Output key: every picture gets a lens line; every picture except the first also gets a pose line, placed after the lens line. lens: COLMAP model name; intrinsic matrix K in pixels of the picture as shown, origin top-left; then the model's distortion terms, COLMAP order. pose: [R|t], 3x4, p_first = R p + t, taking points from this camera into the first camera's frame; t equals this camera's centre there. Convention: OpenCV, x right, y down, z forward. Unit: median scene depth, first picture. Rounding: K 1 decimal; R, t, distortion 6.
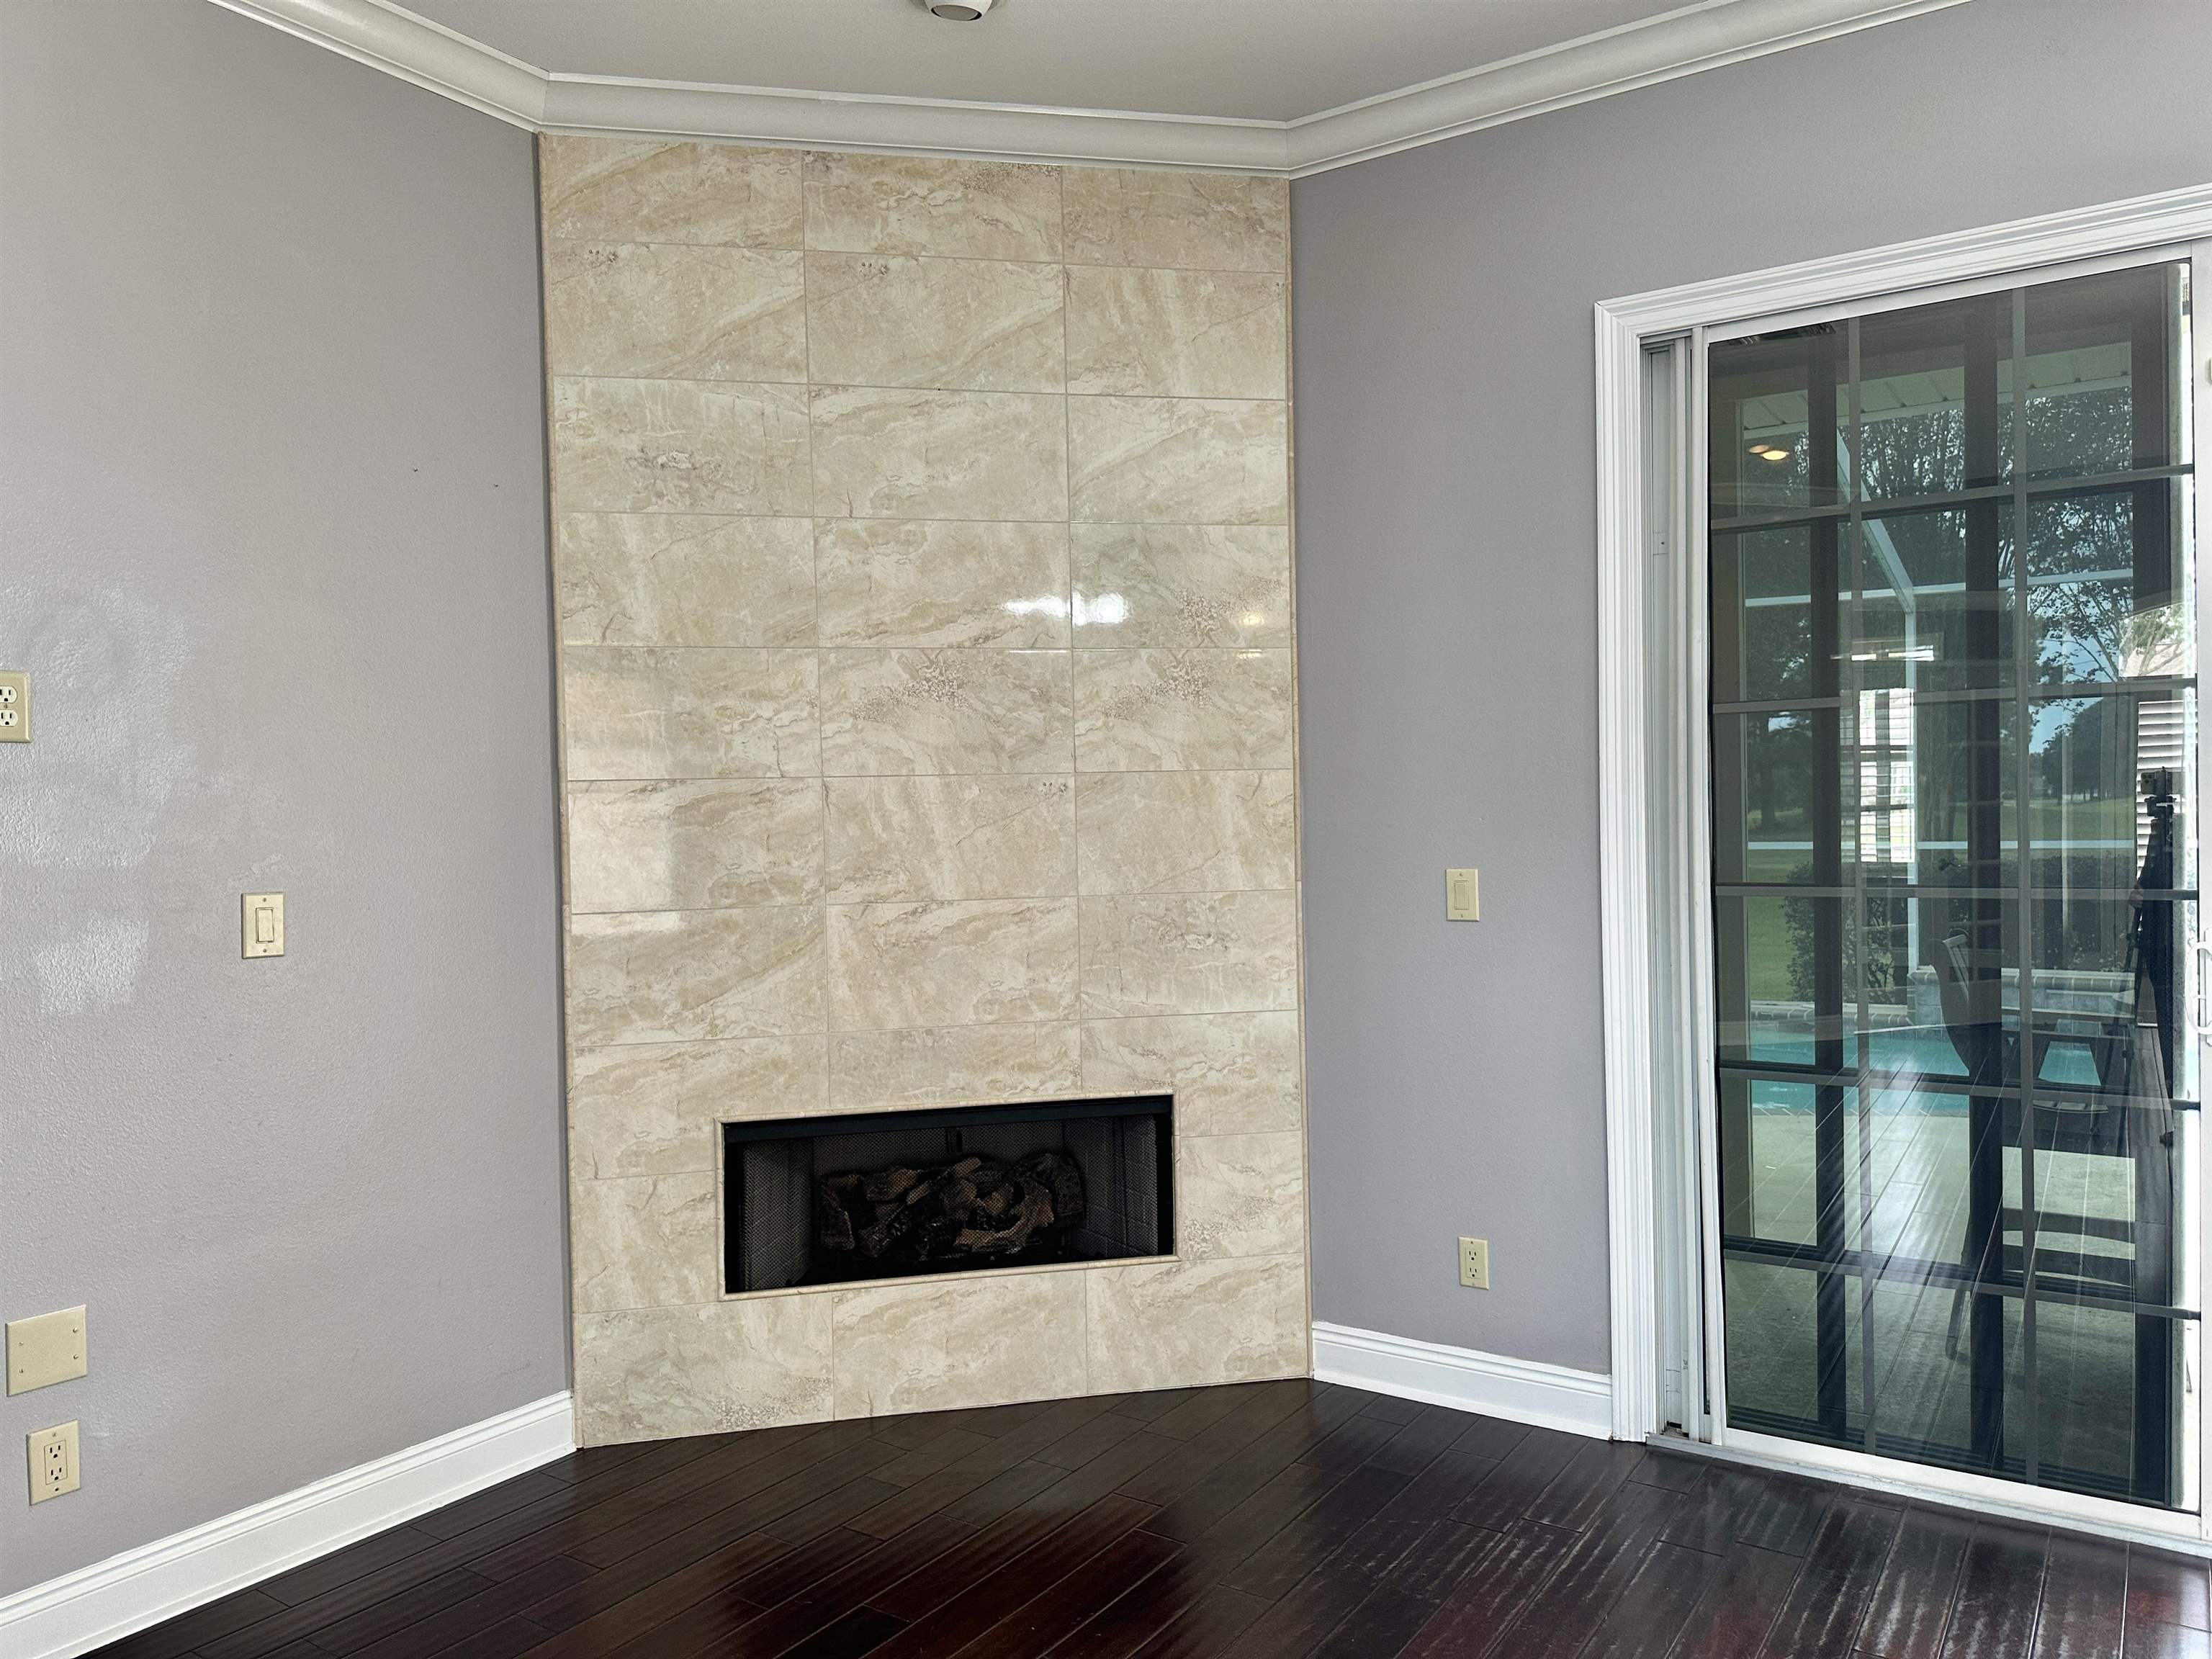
lens RADIAL K [[1539.3, 0, 1106.0], [0, 1539.3, 829.5], [0, 0, 1]] dist [0.176025, -0.312989]
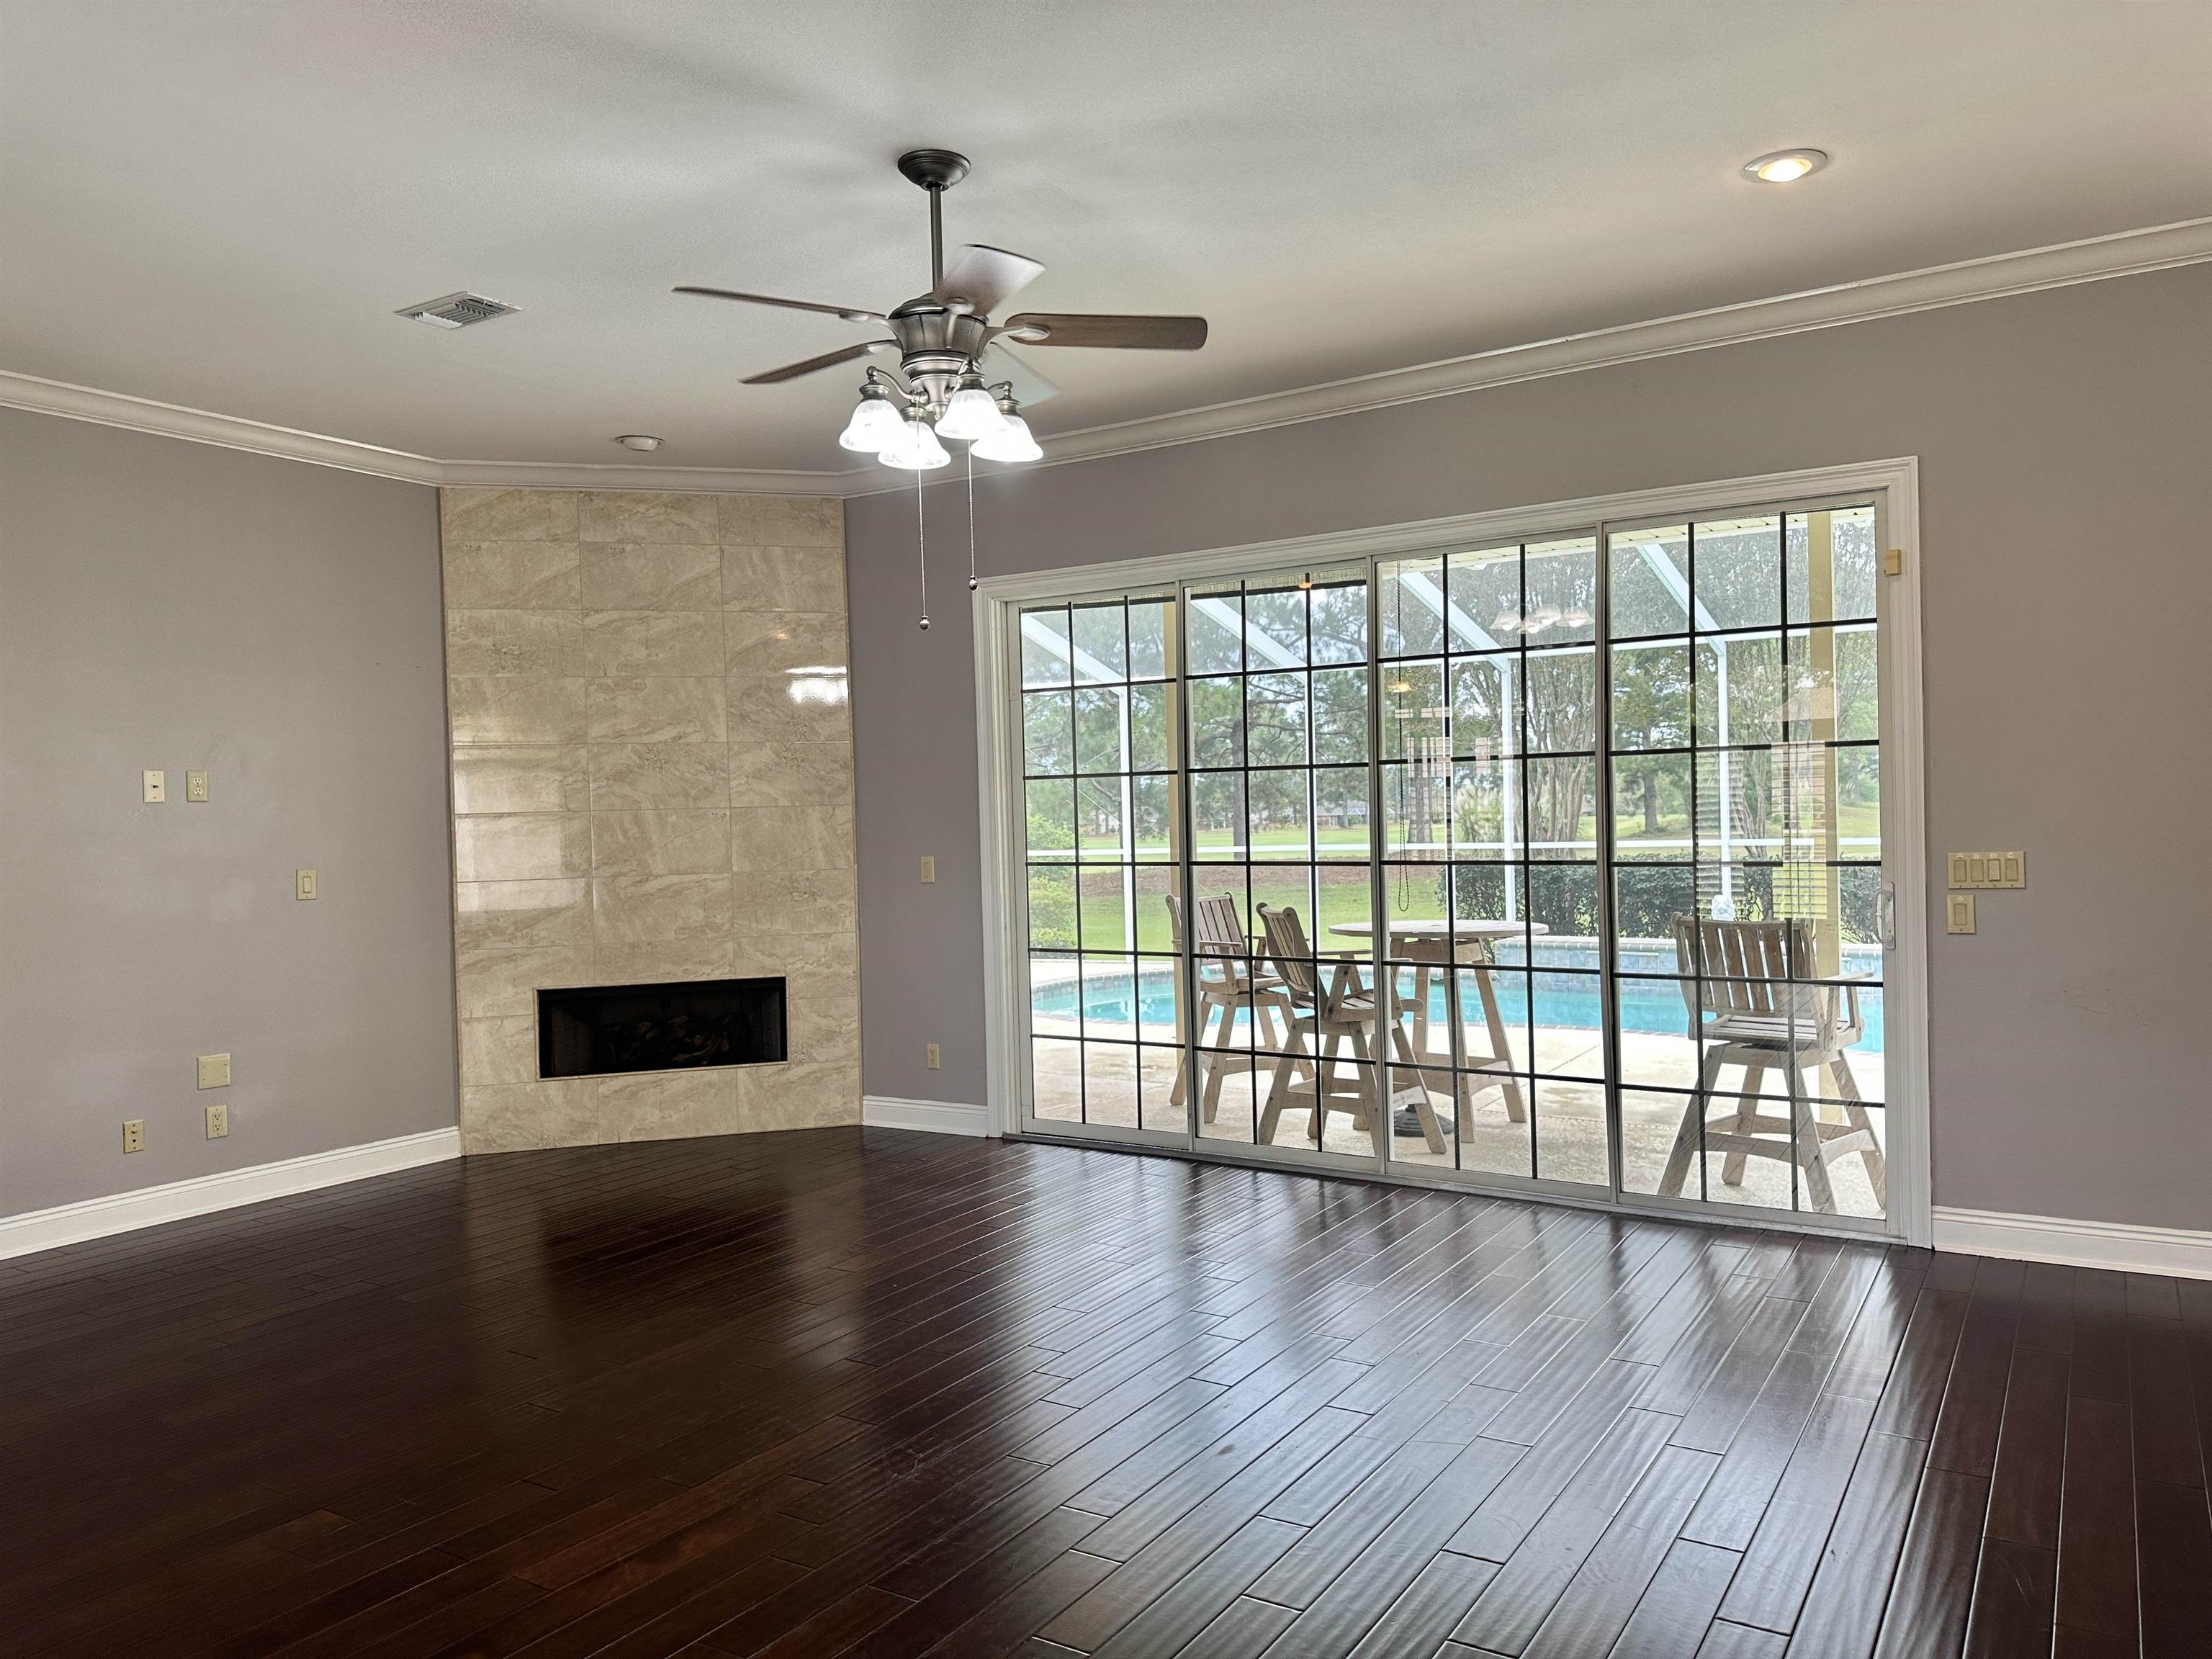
lens RADIAL K [[1539.3, 0, 1106.0], [0, 1539.3, 829.5], [0, 0, 1]] dist [0.176025, -0.312989]
pose [[0.999311, -0.004892, 0.036804, 0.378645], [0.005068, 0.999976, -0.004677, 0.001605], [-0.036780, 0.004860, 0.999312, -0.946530]]
